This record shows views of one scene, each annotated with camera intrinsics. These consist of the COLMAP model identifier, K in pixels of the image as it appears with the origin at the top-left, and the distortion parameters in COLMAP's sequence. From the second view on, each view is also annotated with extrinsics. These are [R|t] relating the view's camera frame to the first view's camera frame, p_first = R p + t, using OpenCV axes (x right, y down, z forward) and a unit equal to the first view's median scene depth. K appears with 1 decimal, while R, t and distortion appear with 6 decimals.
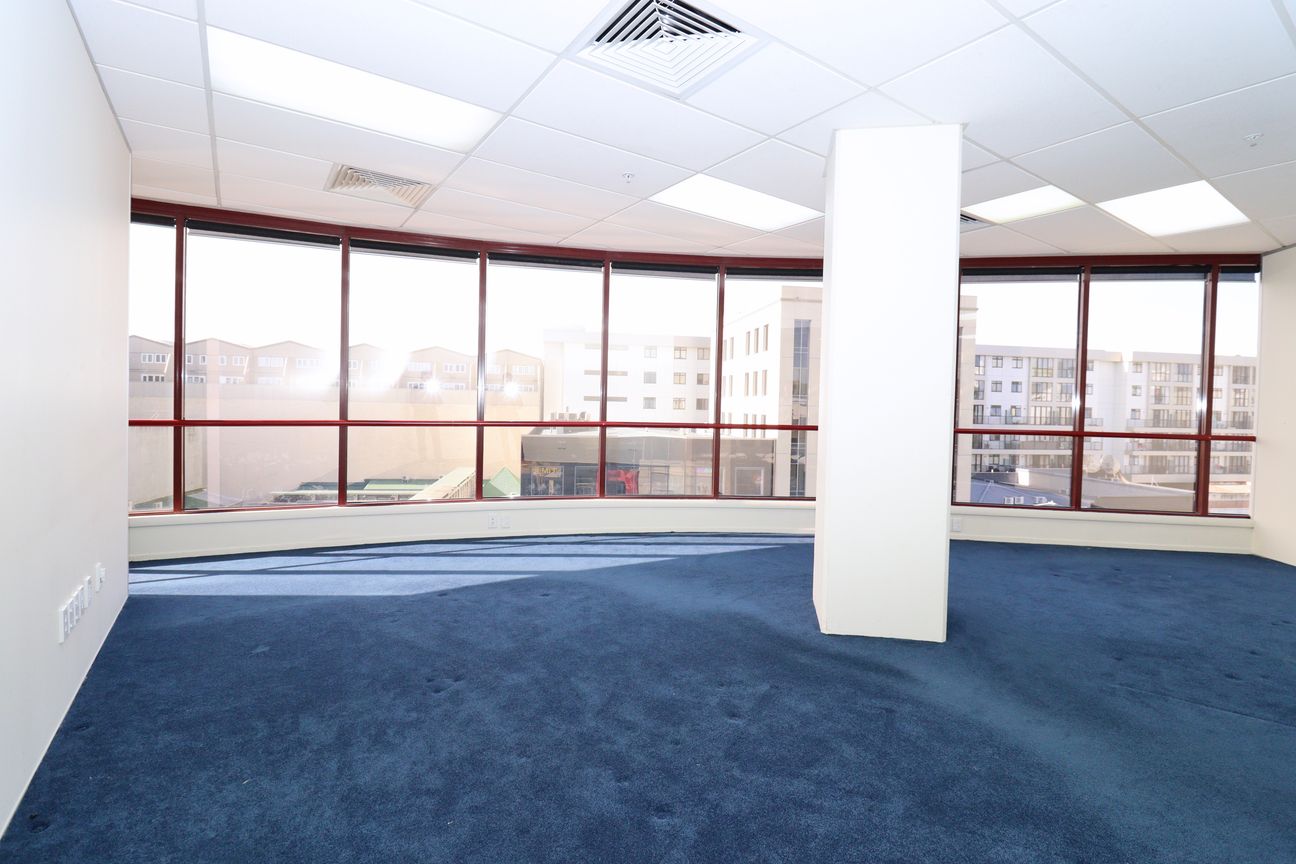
lens RADIAL K [[600.1, 0, 651.5], [0, 600.1, 423.7], [0, 0, 1]] dist [0.000449, -0.013314]
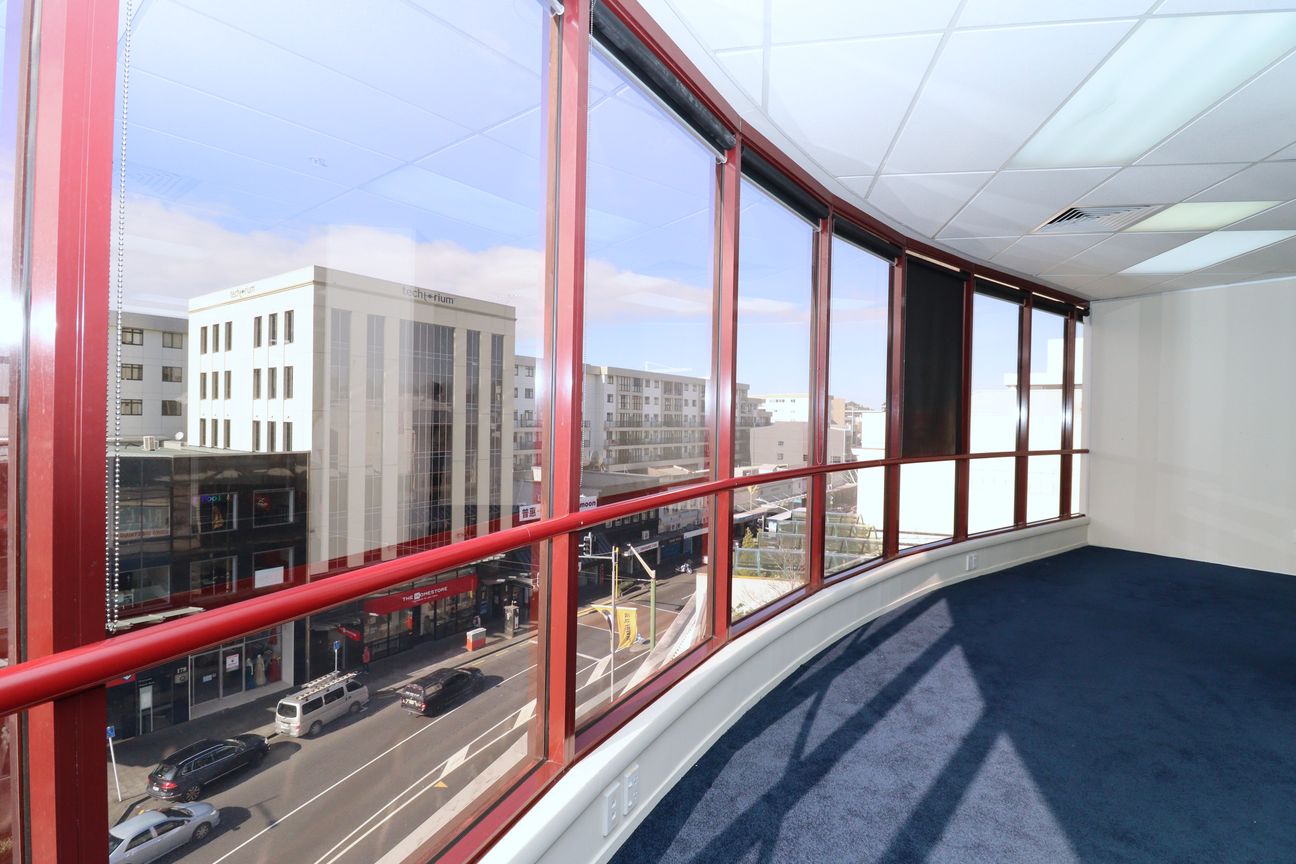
lens RADIAL K [[600.1, 0, 651.5], [0, 600.1, 423.7], [0, 0, 1]] dist [0.000449, -0.013314]
pose [[0.701670, -0.014498, 0.712355, -0.027402], [0.017234, 0.999846, 0.003373, -0.004720], [-0.712294, 0.009910, 0.701812, 0.055804]]
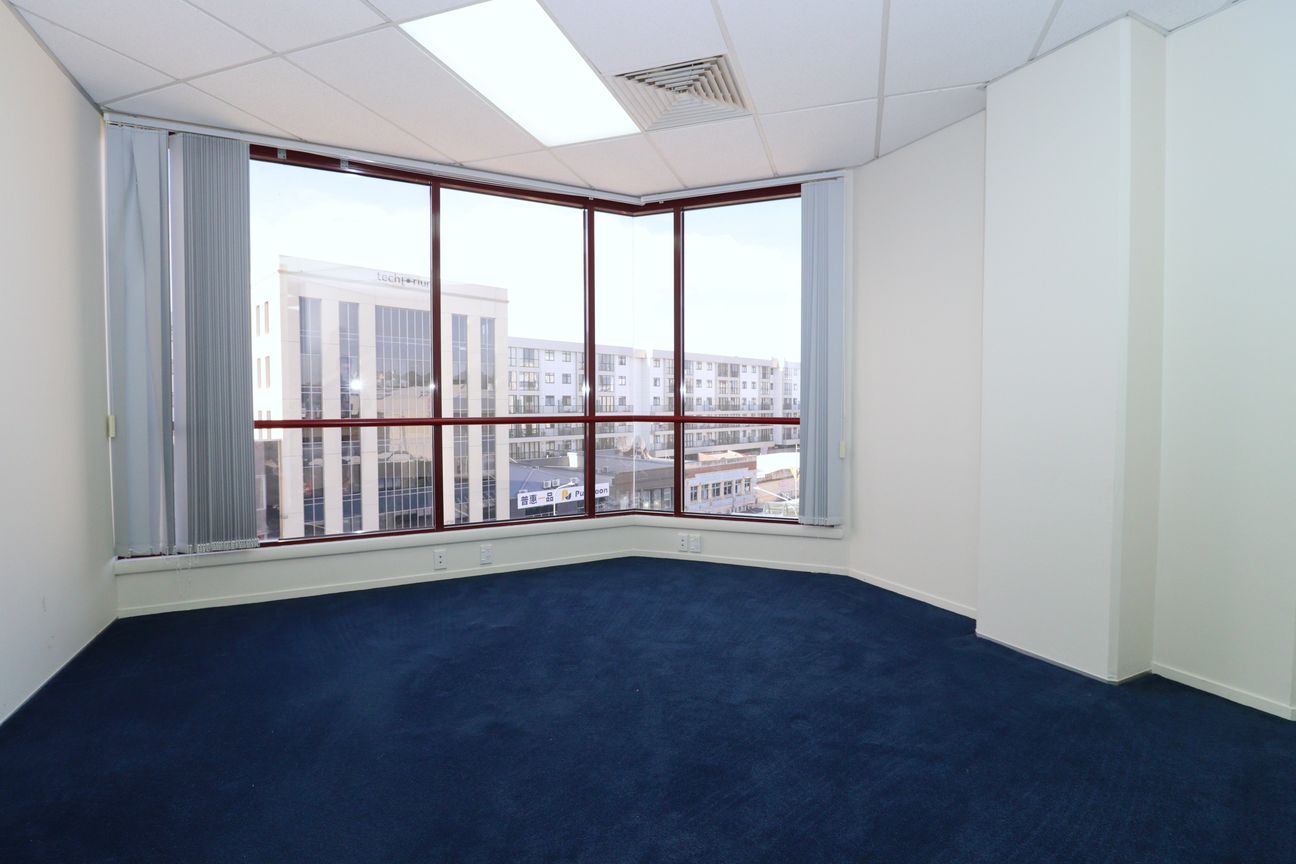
lens RADIAL K [[600.1, 0, 651.5], [0, 600.1, 423.7], [0, 0, 1]] dist [0.000449, -0.013314]
pose [[0.807153, -0.041985, 0.588848, 0.082596], [0.035172, 0.999116, 0.023027, 0.001447], [-0.589294, 0.002125, 0.807916, 0.016181]]
